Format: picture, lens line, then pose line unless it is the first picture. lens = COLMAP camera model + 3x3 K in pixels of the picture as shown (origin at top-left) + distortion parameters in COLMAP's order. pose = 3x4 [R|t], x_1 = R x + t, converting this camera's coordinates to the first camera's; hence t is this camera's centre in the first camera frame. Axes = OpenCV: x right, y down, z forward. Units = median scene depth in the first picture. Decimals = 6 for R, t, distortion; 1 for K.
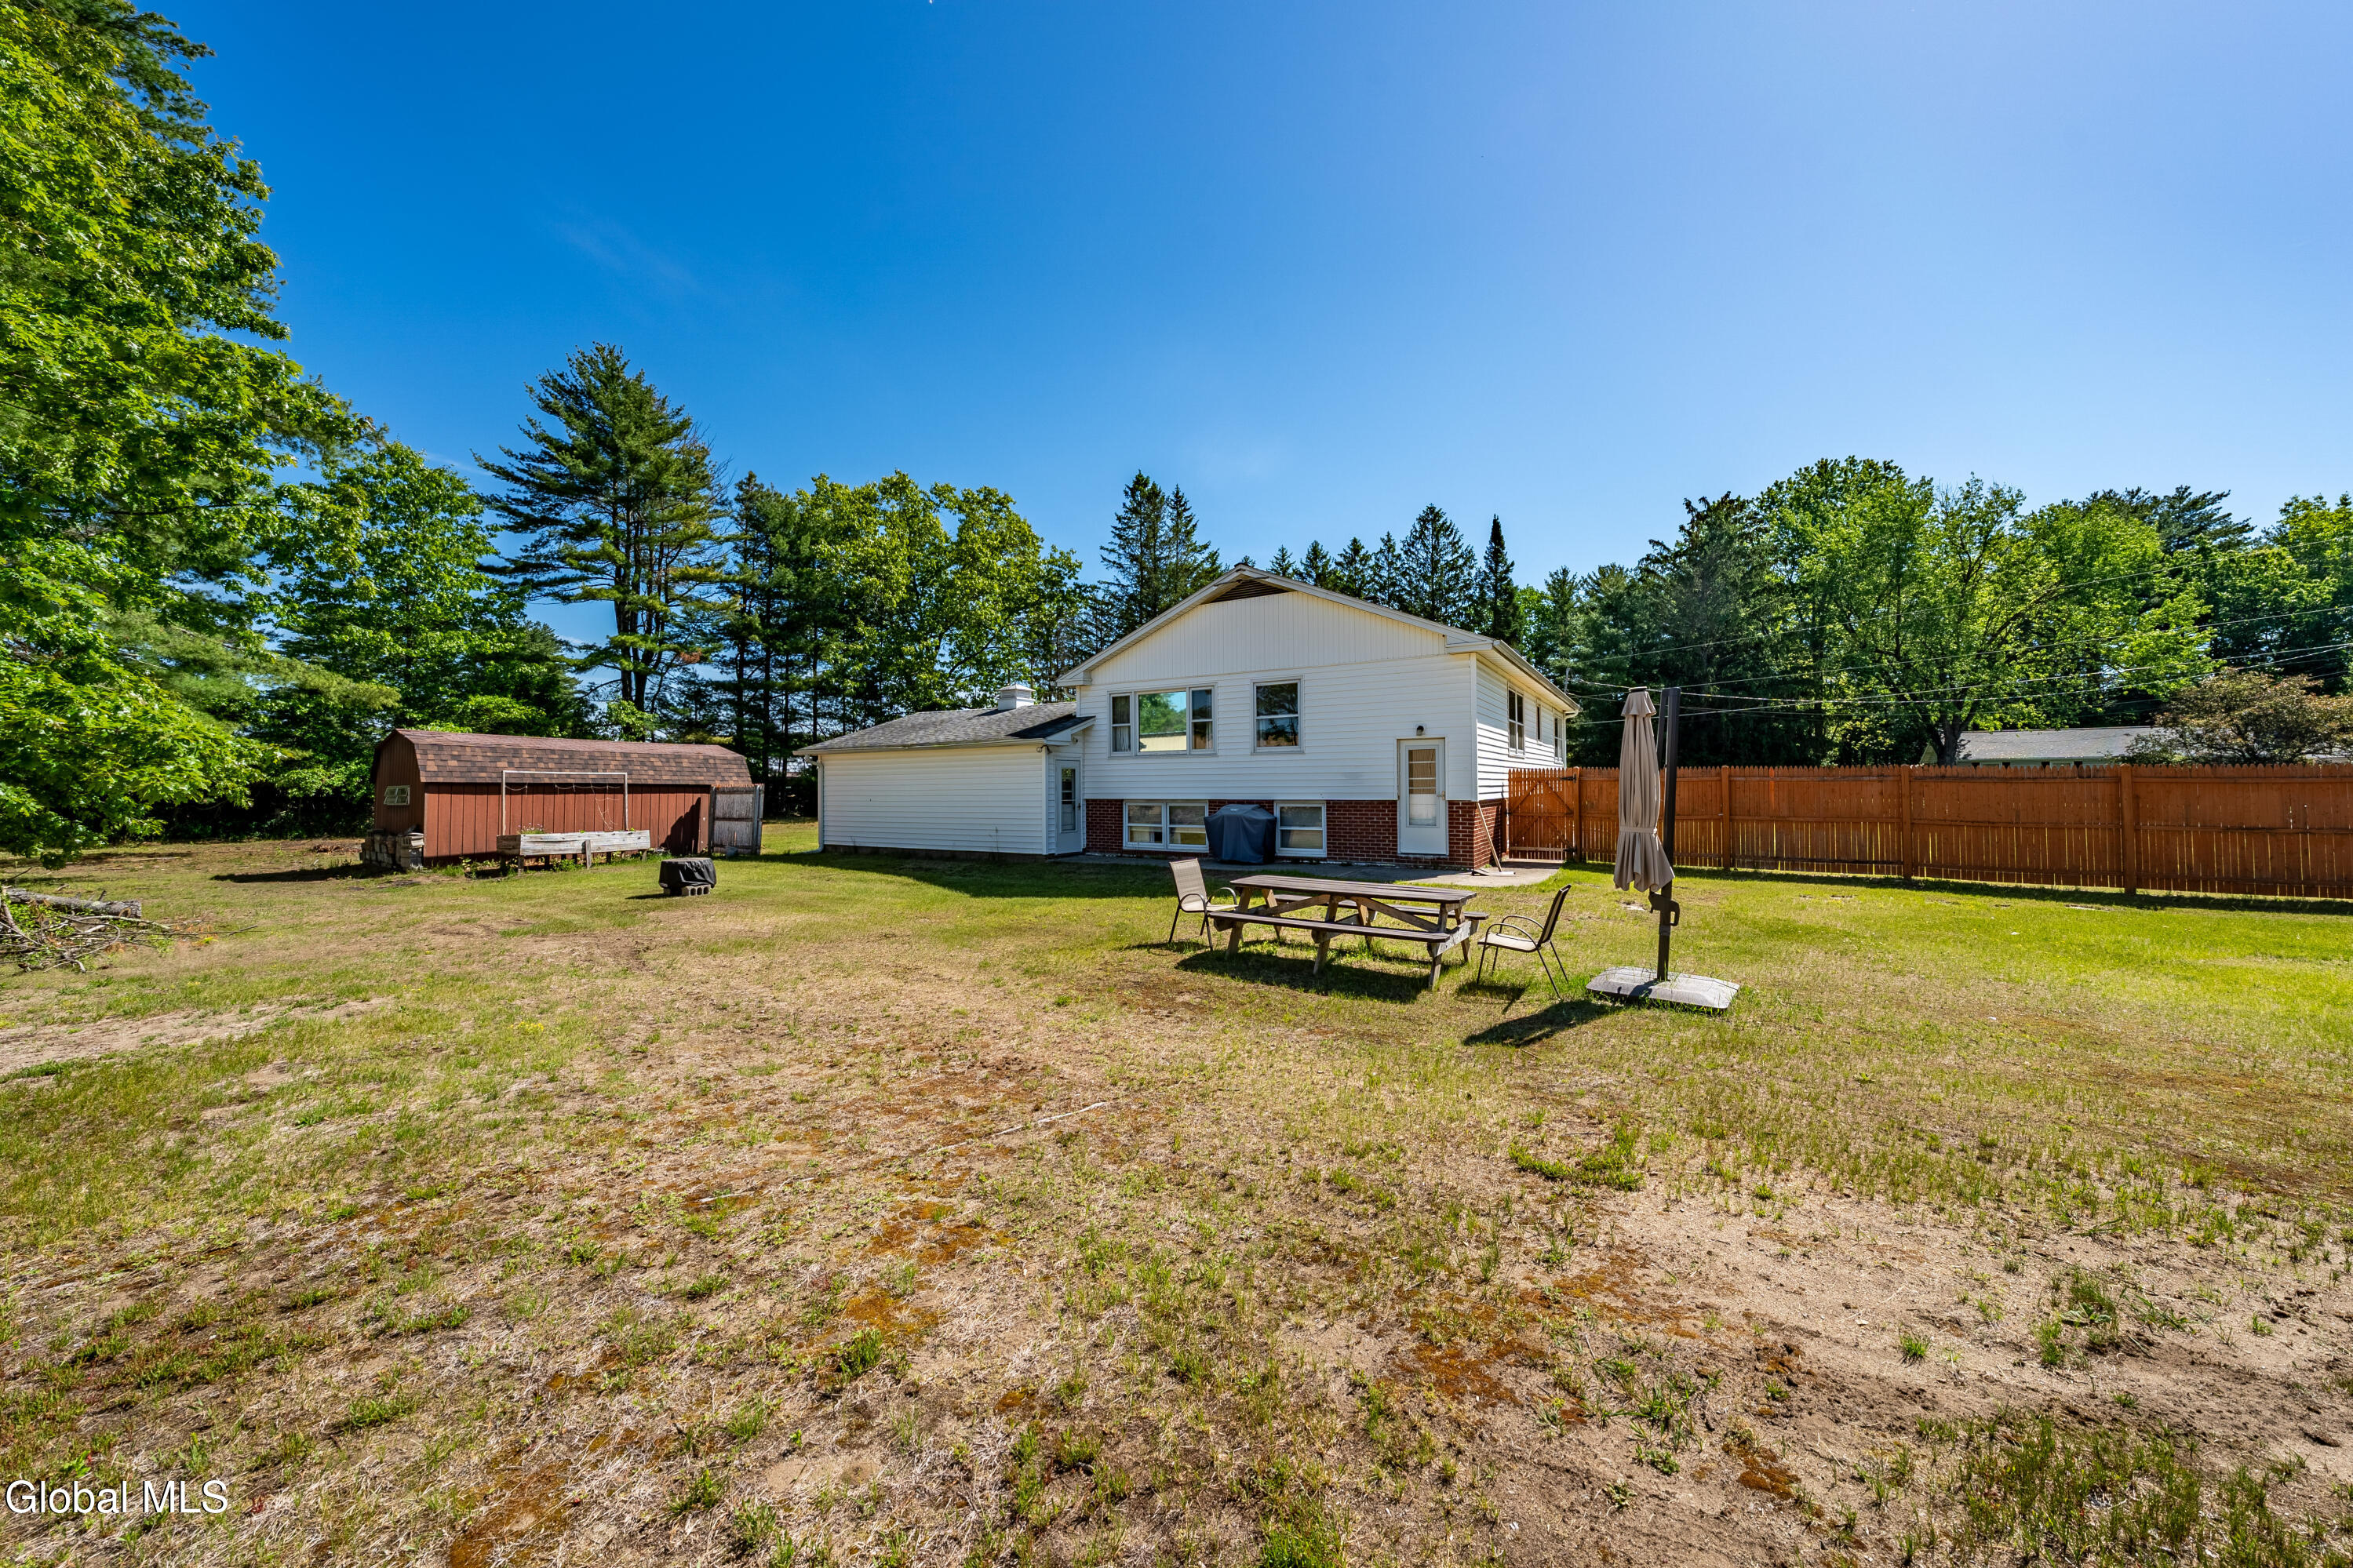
lens RADIAL K [[817.9, 0, 1176.5], [0, 817.9, 784.0], [0, 0, 1]] dist [-0.001810, -0.000355]
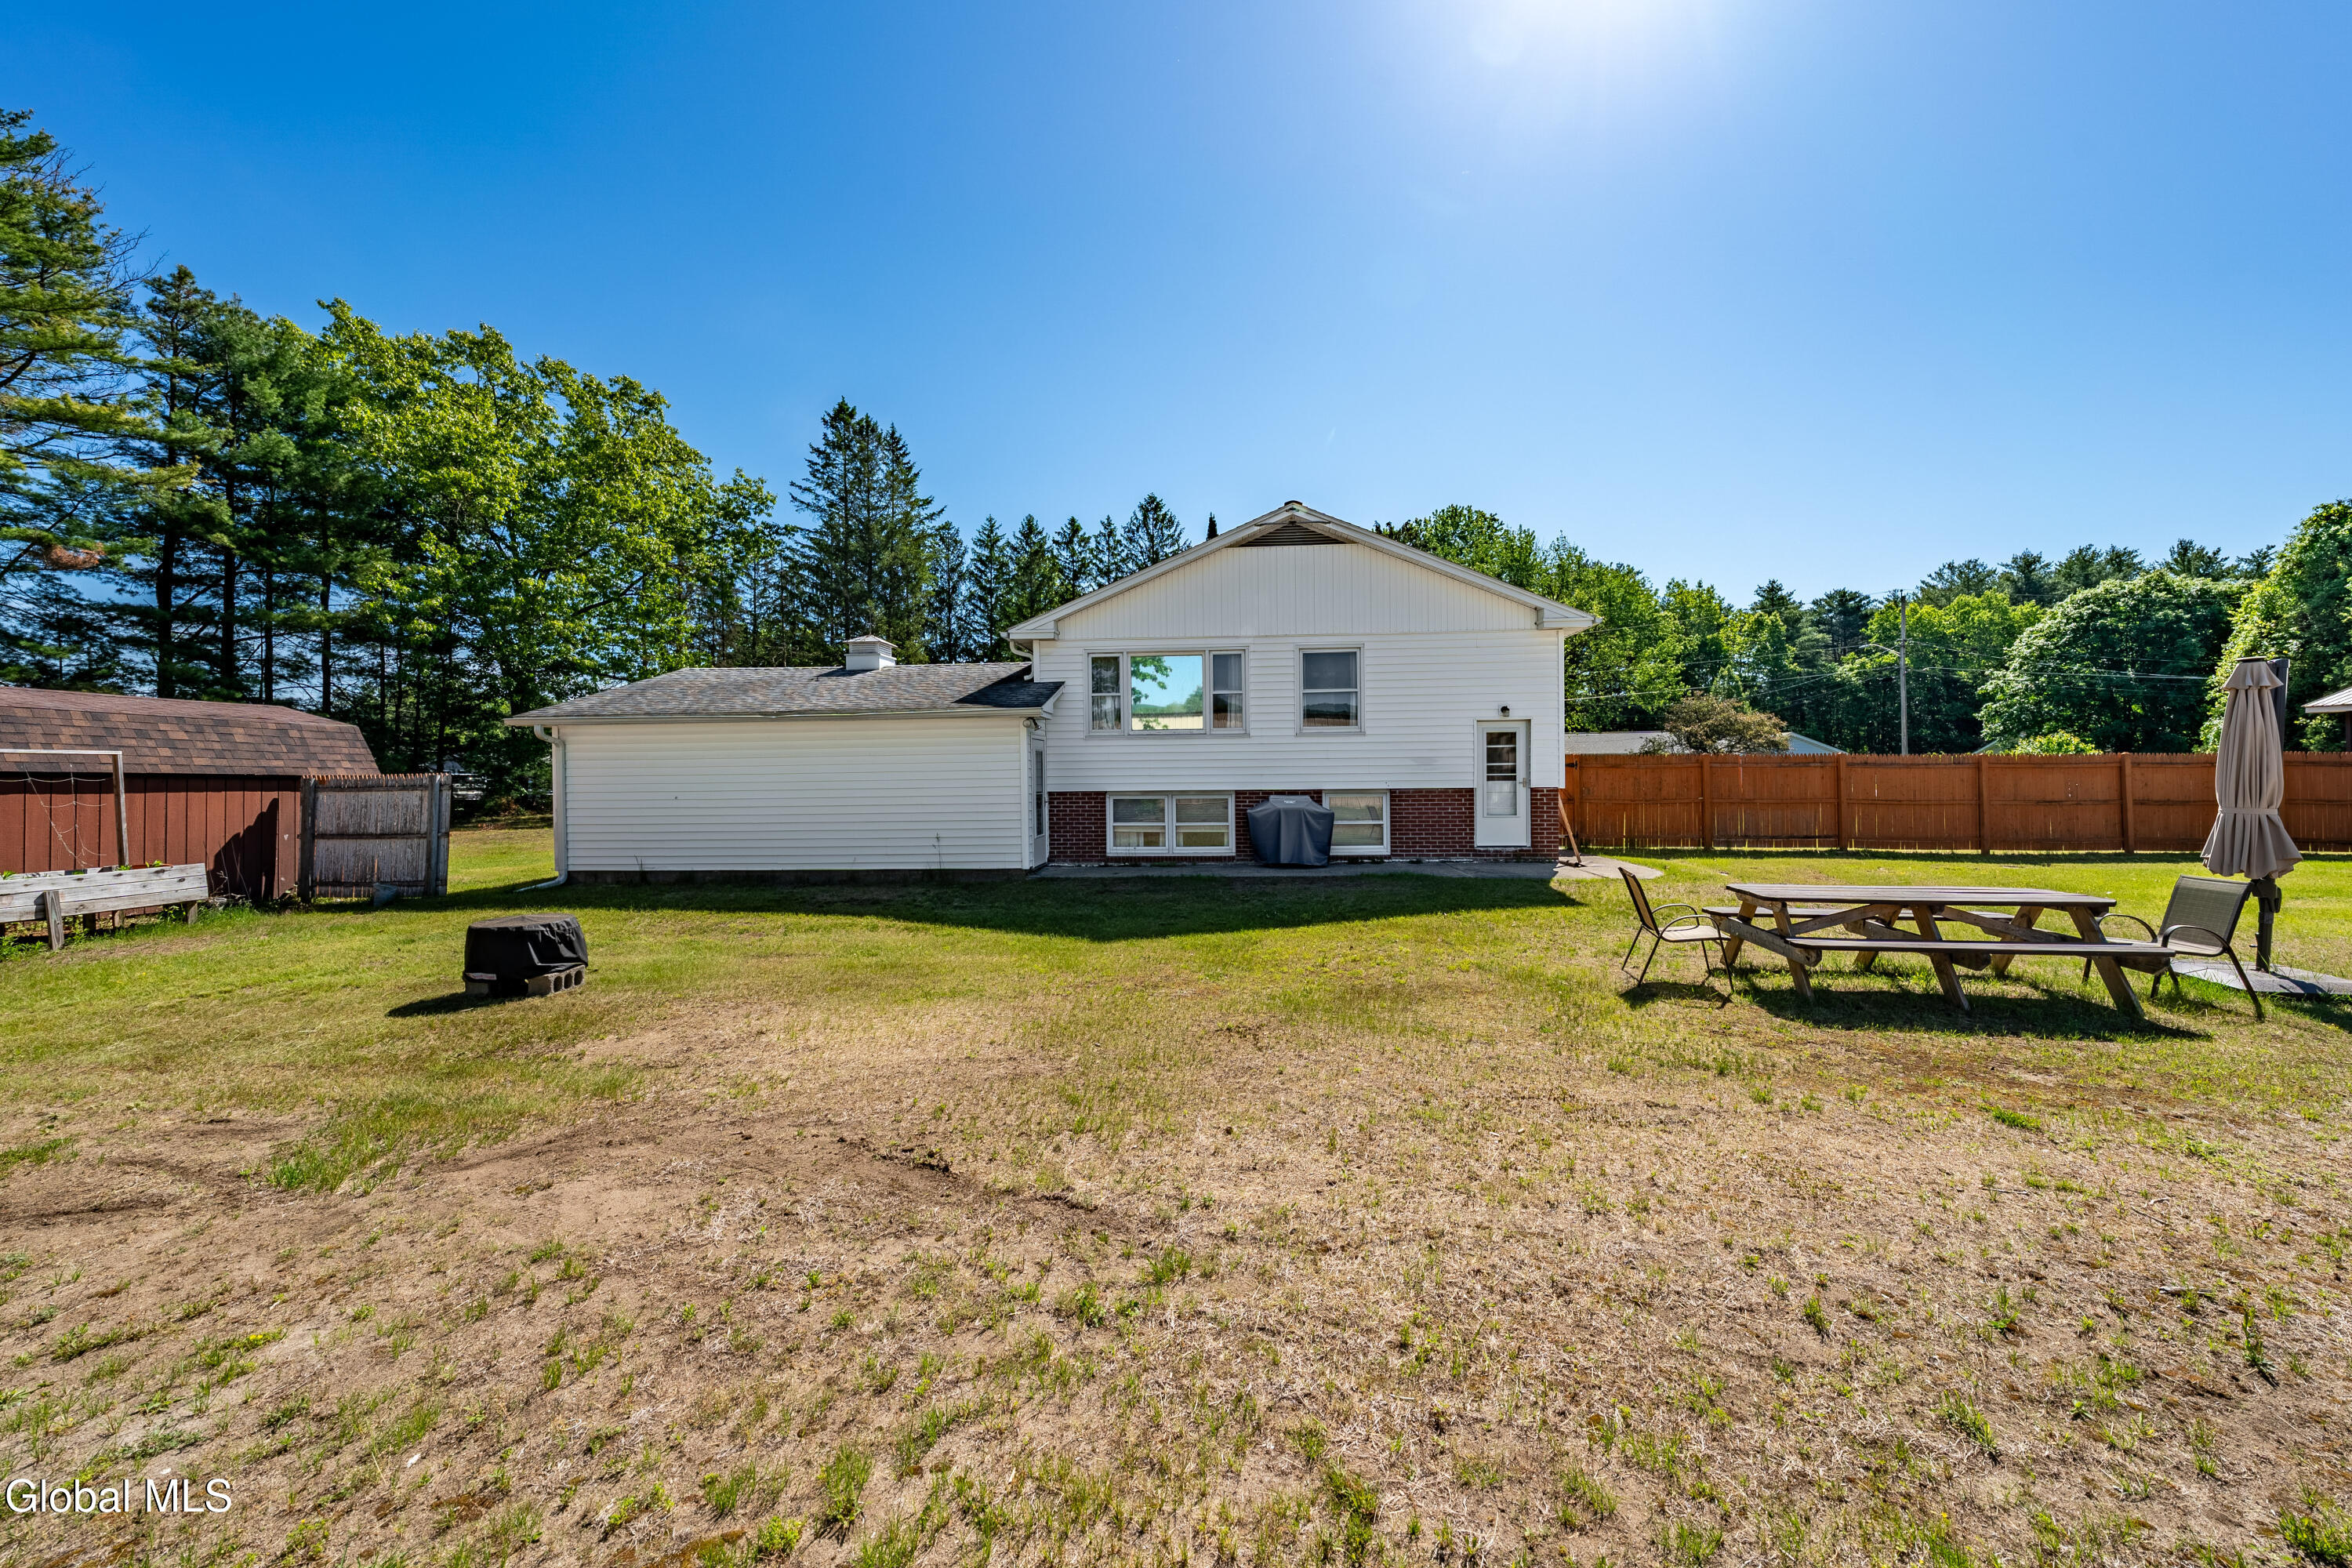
lens RADIAL K [[821.7, 0, 1176.0], [0, 821.7, 784.0], [0, 0, 1]] dist [-0.001095, -0.000099]
pose [[0.889372, -0.007744, 0.457119, -0.151594], [0.003654, 0.999945, 0.009829, 0.001799], [-0.457170, -0.007071, 0.889351, 0.118559]]
